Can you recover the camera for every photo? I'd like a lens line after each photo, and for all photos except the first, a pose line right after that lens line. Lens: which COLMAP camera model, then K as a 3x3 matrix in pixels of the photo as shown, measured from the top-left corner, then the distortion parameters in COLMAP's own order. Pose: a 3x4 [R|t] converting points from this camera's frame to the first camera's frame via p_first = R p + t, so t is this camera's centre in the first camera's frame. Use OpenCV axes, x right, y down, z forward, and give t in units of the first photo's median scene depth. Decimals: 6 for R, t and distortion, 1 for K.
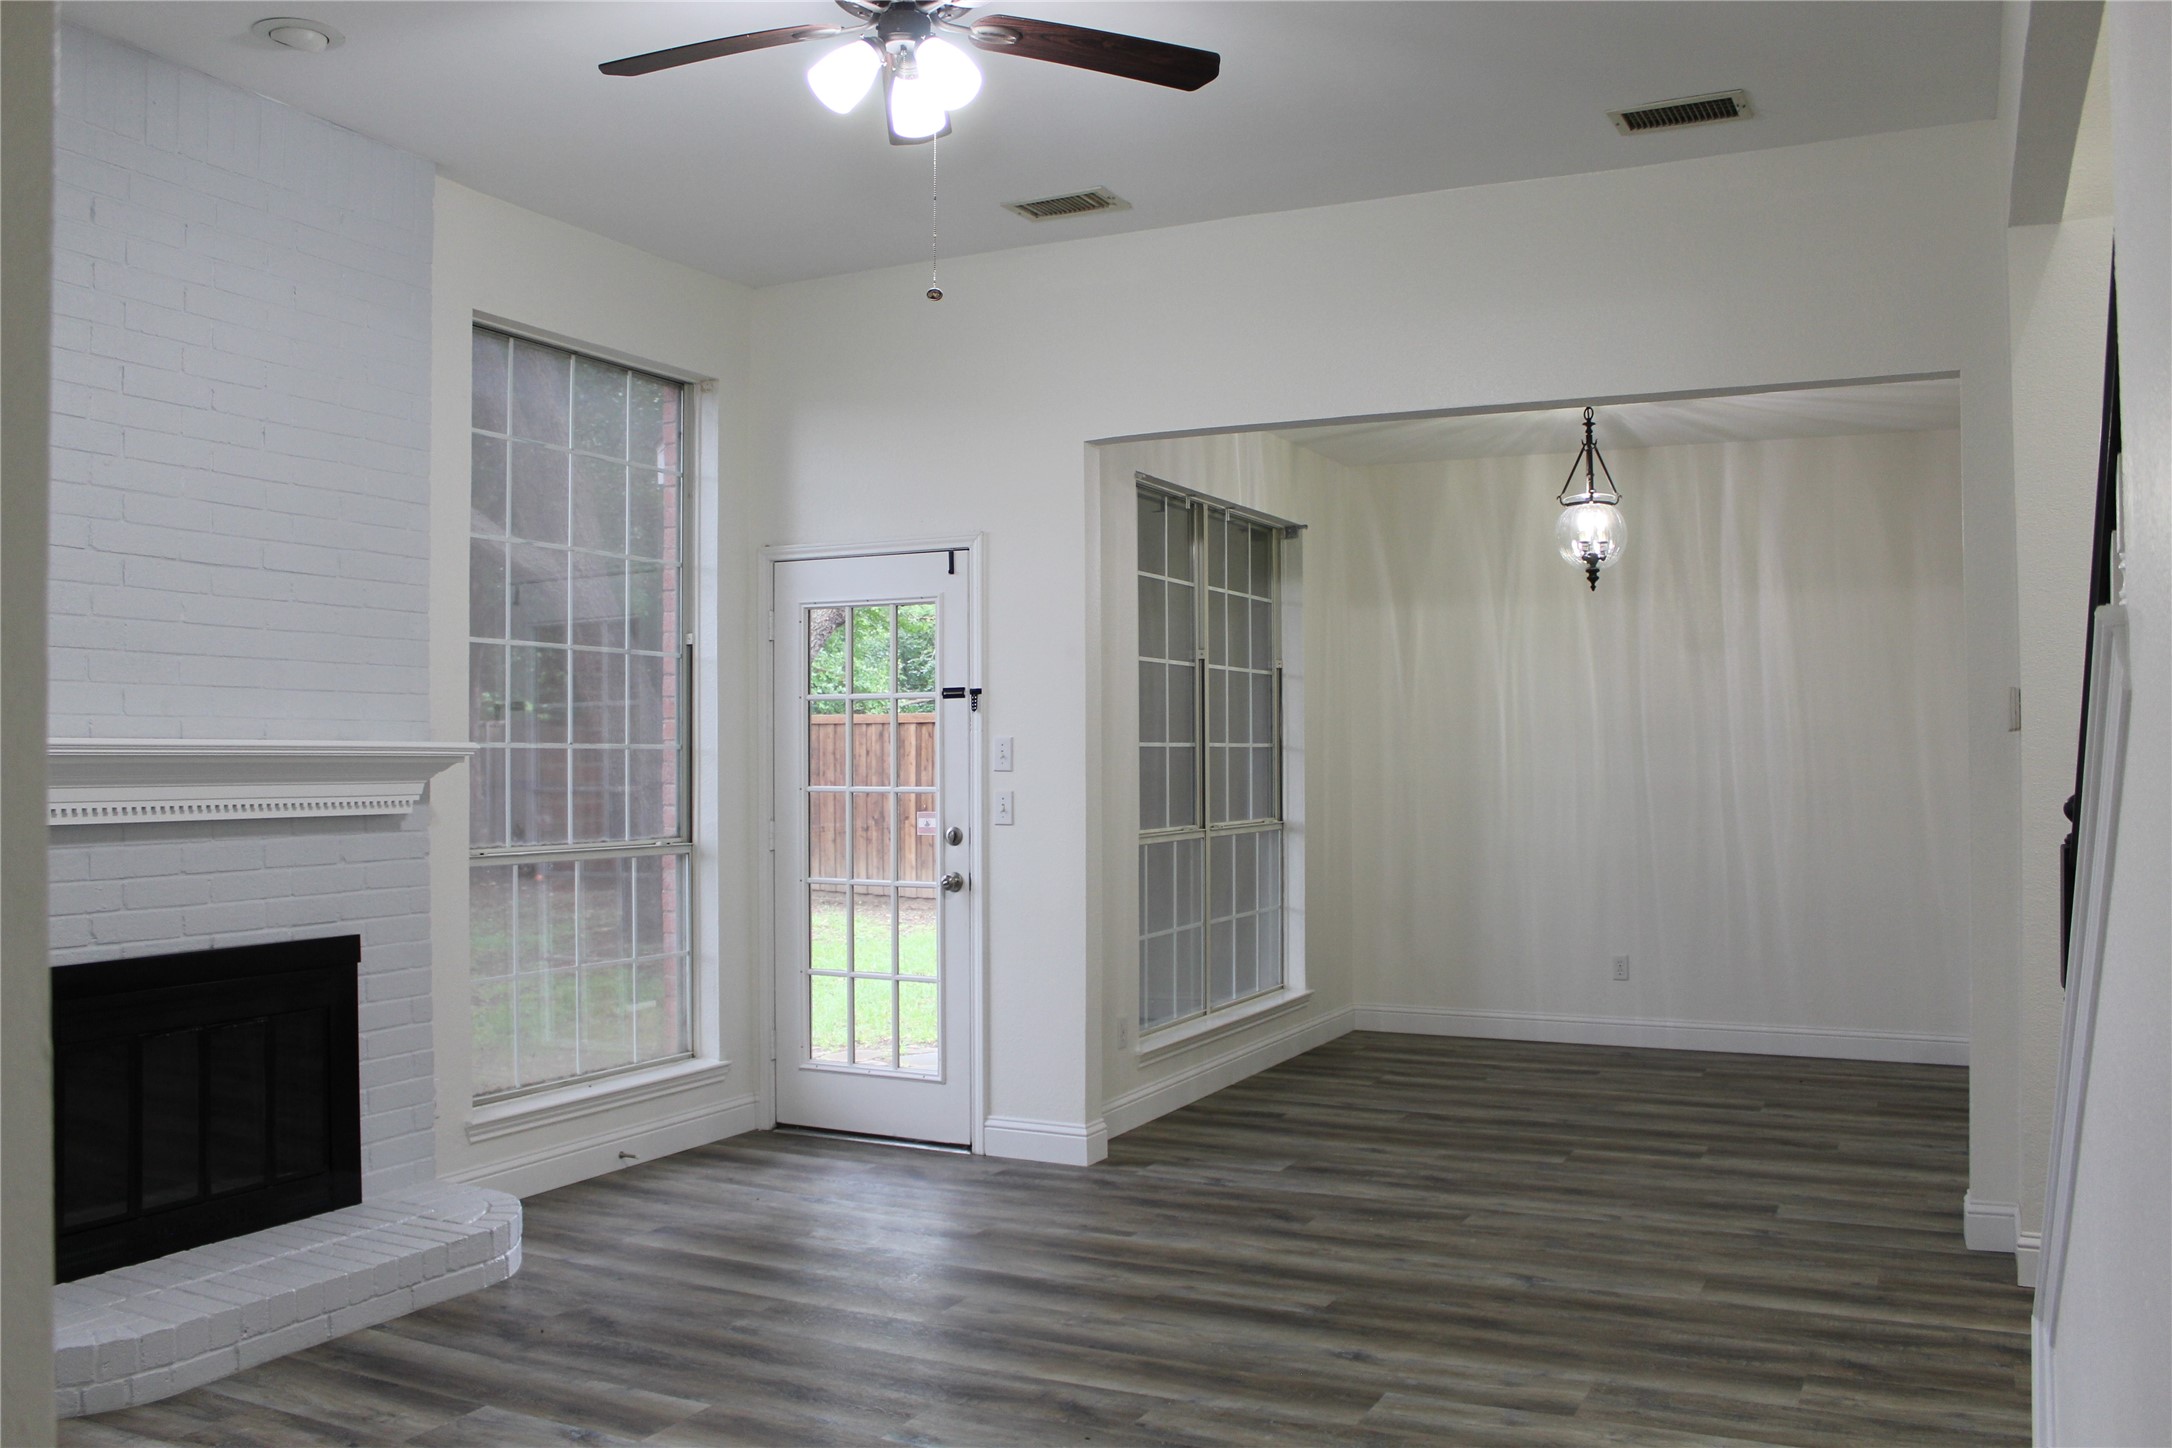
lens RADIAL K [[1813.4, 0, 1072.7], [0, 1813.4, 729.5], [0, 0, 1]] dist [-0.143956, 0.094916]
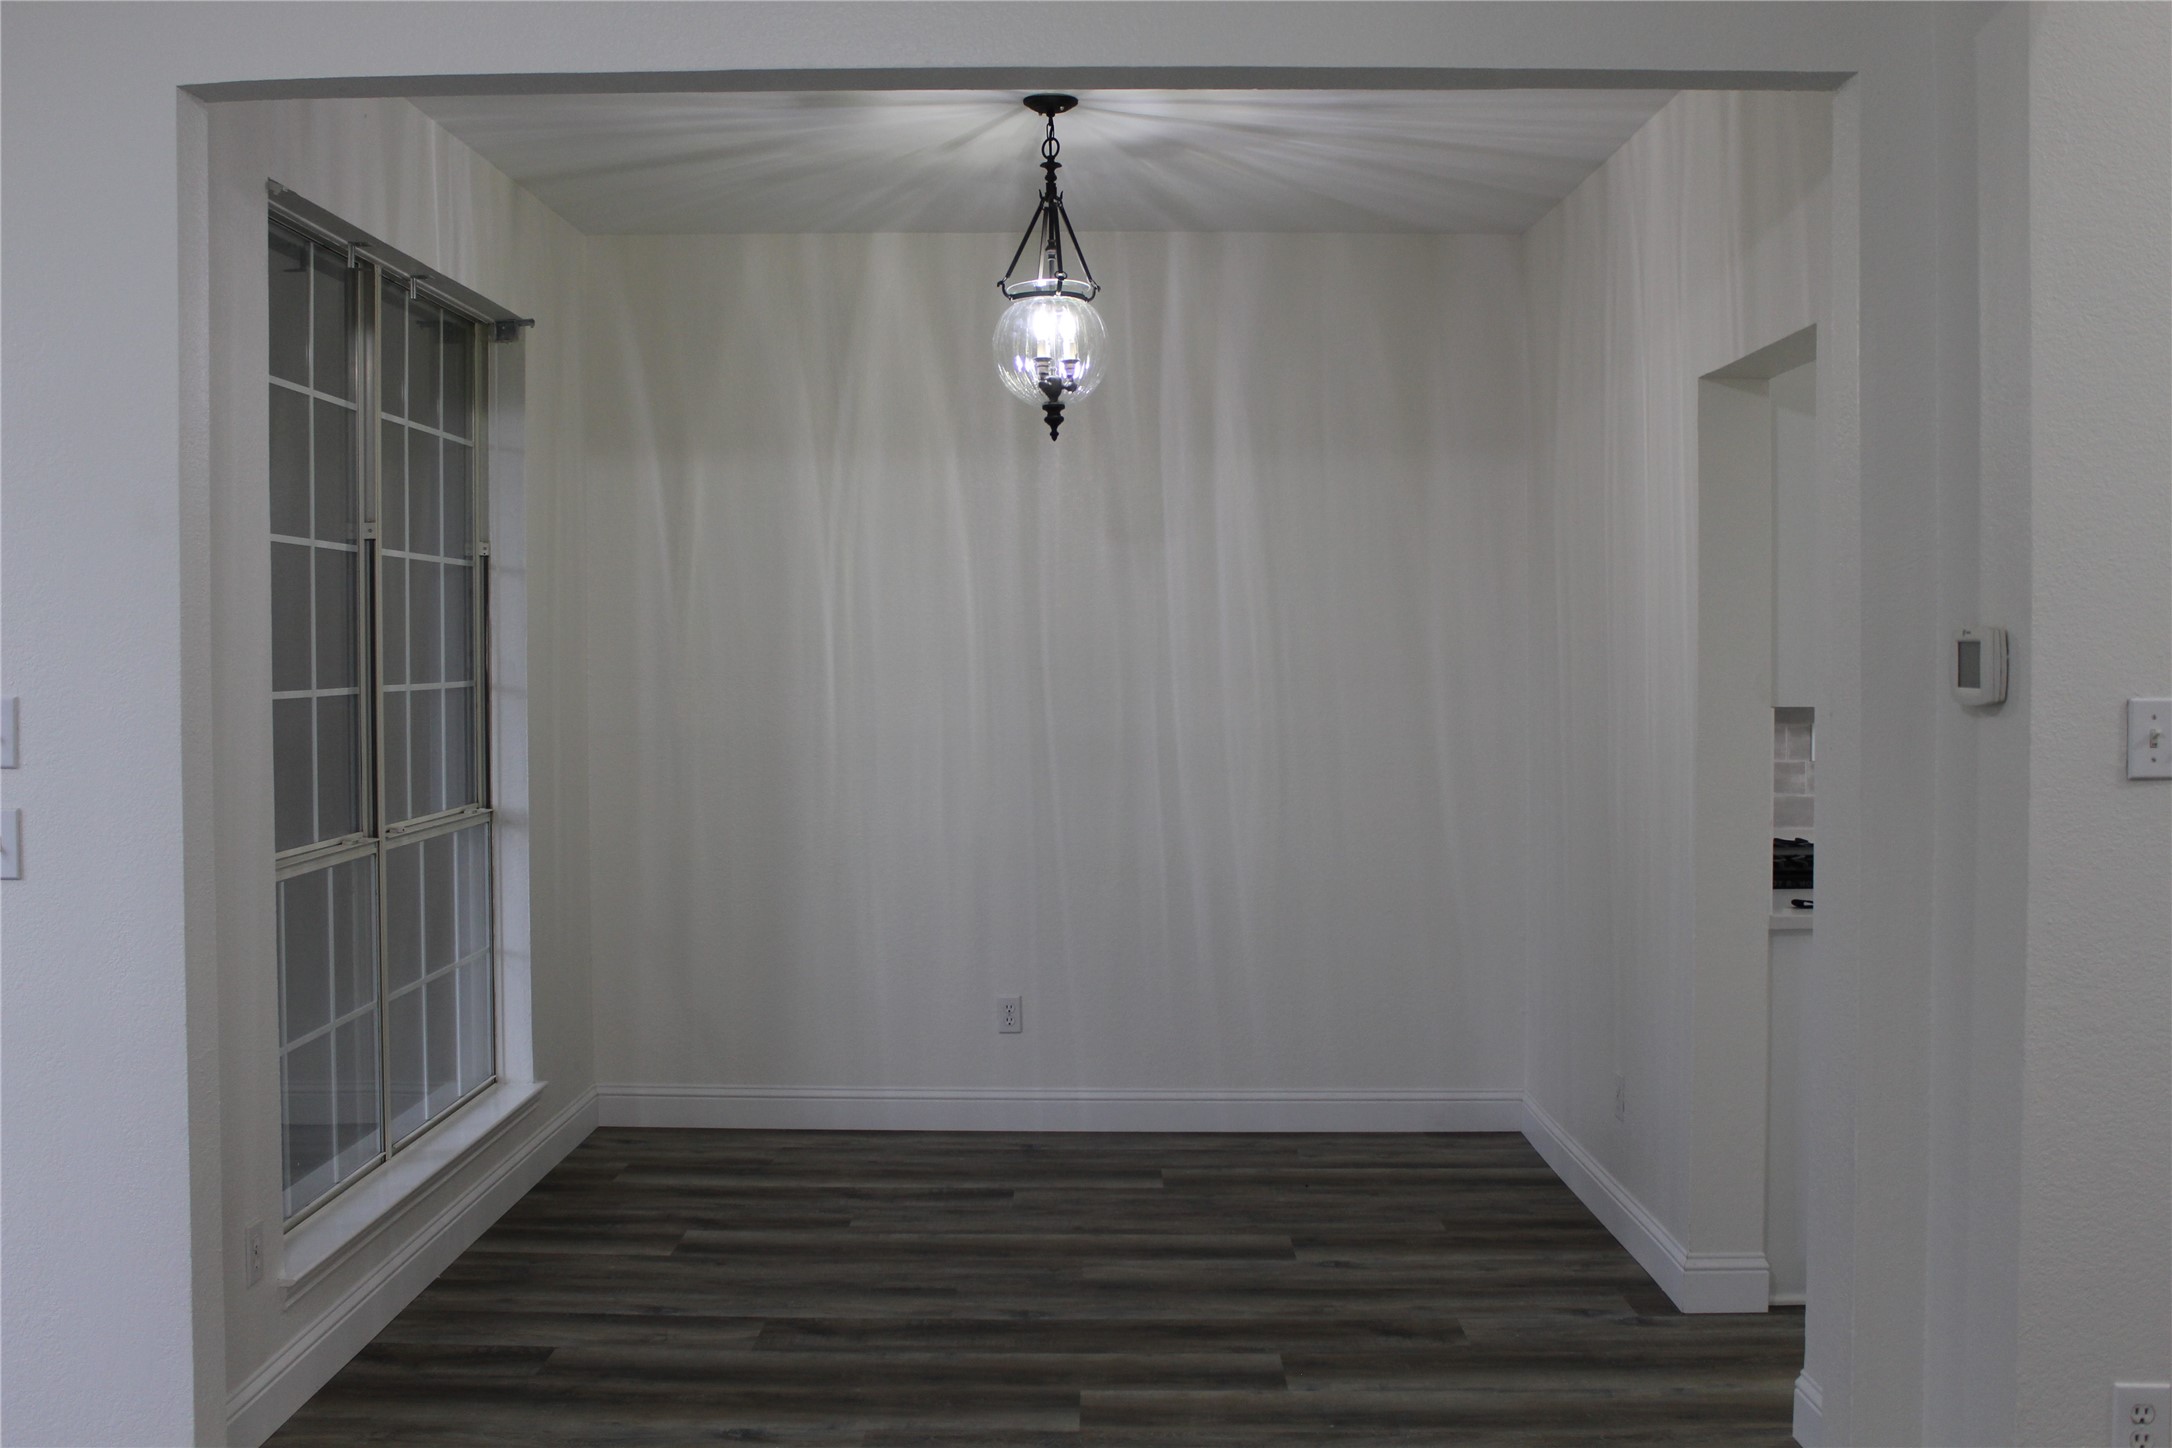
lens RADIAL K [[2155.3, 0, 1083.0], [0, 2155.3, 706.2], [0, 0, 1]] dist [-0.103653, 0.000000]
pose [[0.901640, -0.009796, 0.432377, -0.016802], [-0.007004, 0.999282, 0.037246, -0.013635], [-0.432431, -0.036611, 0.900923, 0.315442]]
